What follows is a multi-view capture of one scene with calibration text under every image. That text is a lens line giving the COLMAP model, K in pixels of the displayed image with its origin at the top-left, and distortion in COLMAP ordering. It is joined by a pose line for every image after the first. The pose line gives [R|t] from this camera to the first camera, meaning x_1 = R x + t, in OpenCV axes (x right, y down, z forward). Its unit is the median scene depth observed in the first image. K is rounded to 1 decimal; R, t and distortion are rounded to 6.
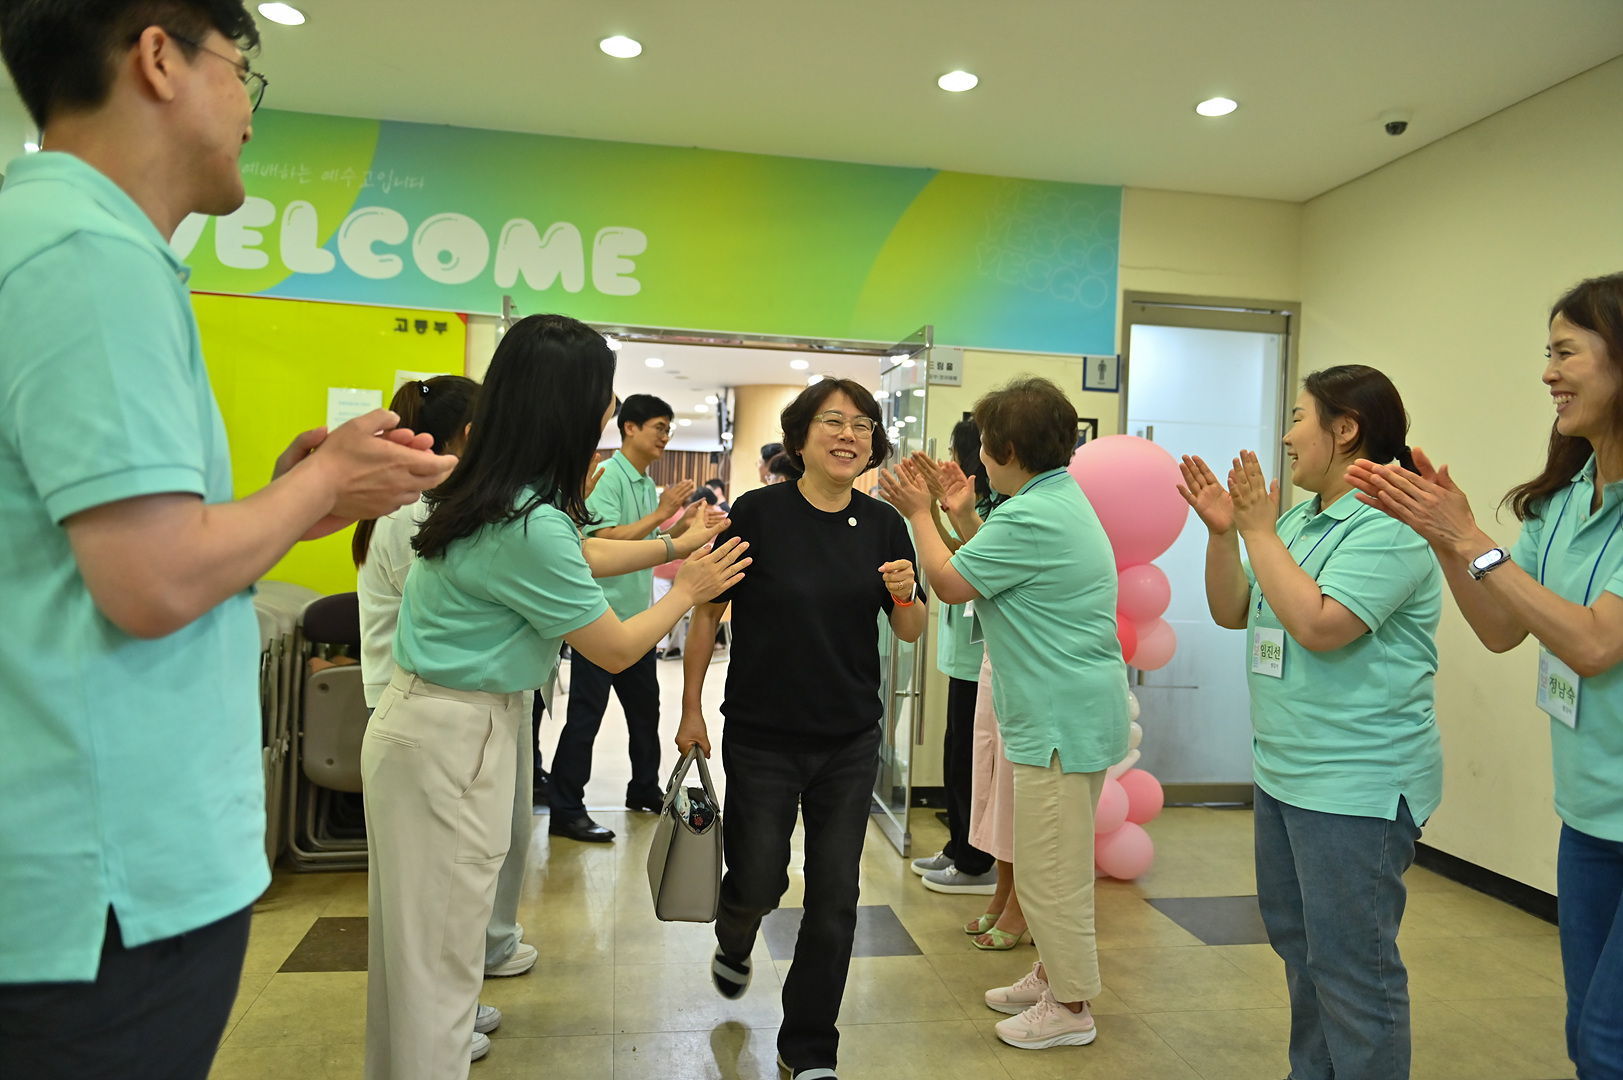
lens RADIAL K [[1129.5, 0, 810.1], [0, 1129.5, 518.7], [0, 0, 1]] dist [-0.004495, -0.002501]
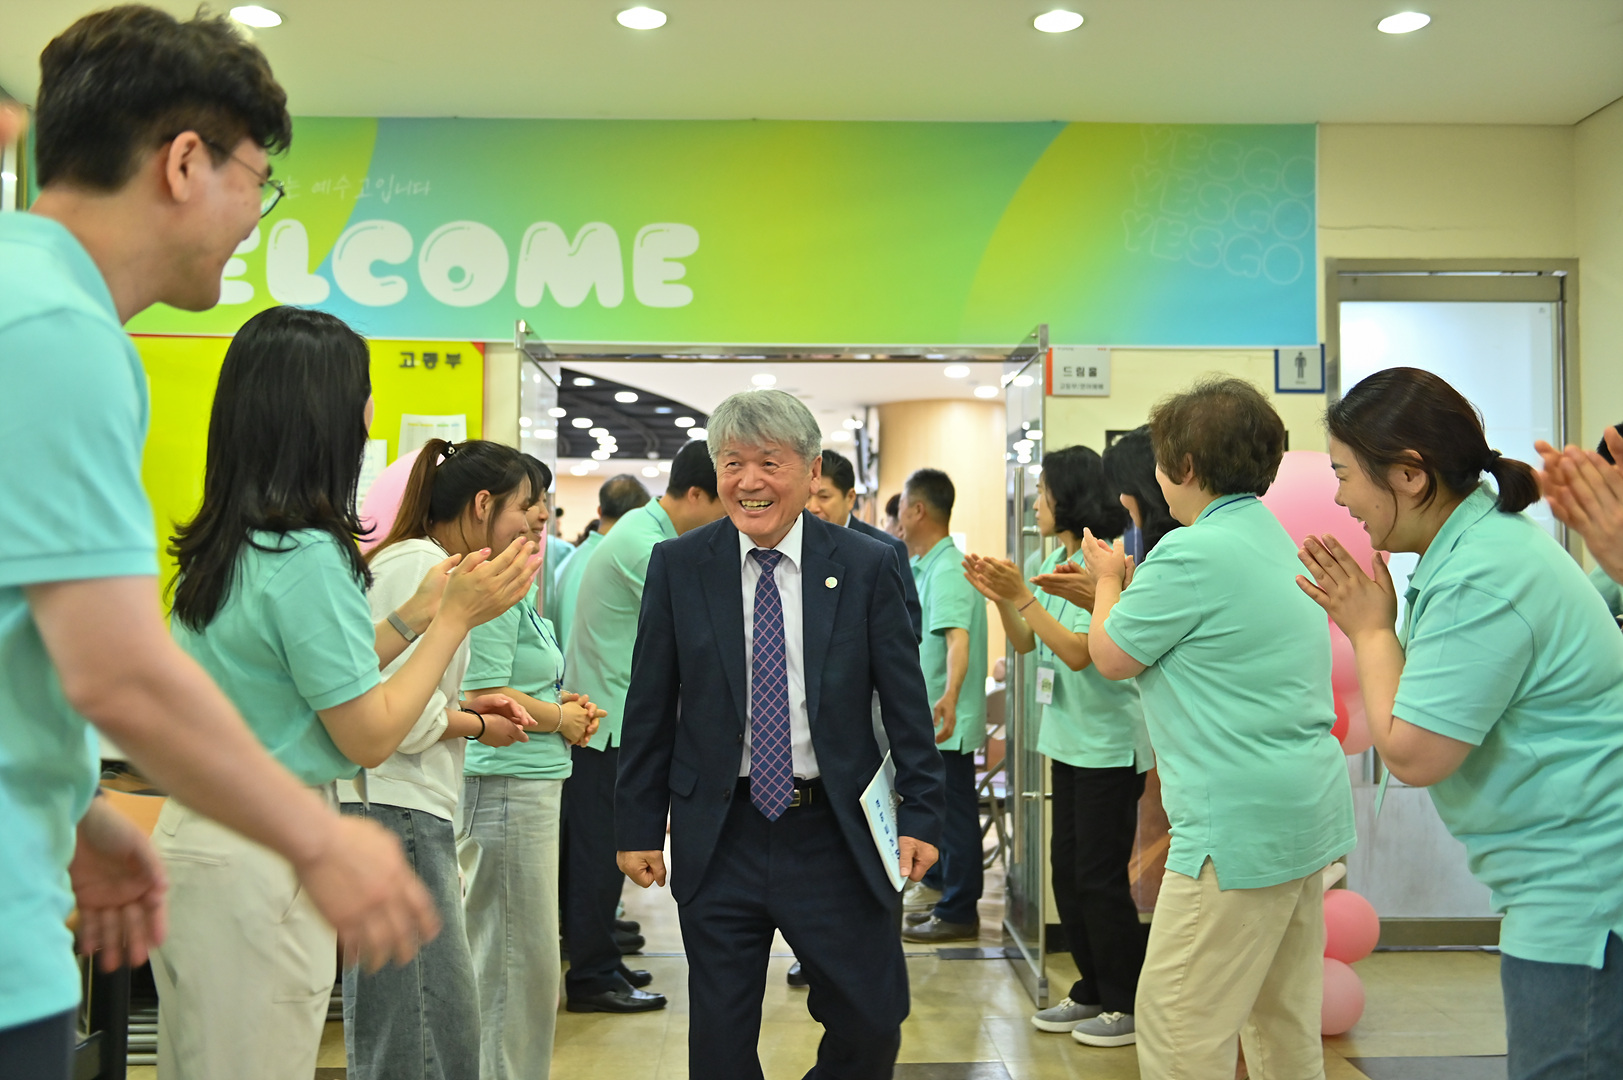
lens RADIAL K [[1636.0, 0, 807.7], [0, 1636.0, 502.5], [0, 0, 1]] dist [-0.003424, 0.010979]
pose [[0.989638, -0.044306, -0.136575, 0.079463], [0.036888, 0.997728, -0.056373, 0.009723], [0.138762, 0.050751, 0.989024, -0.125857]]
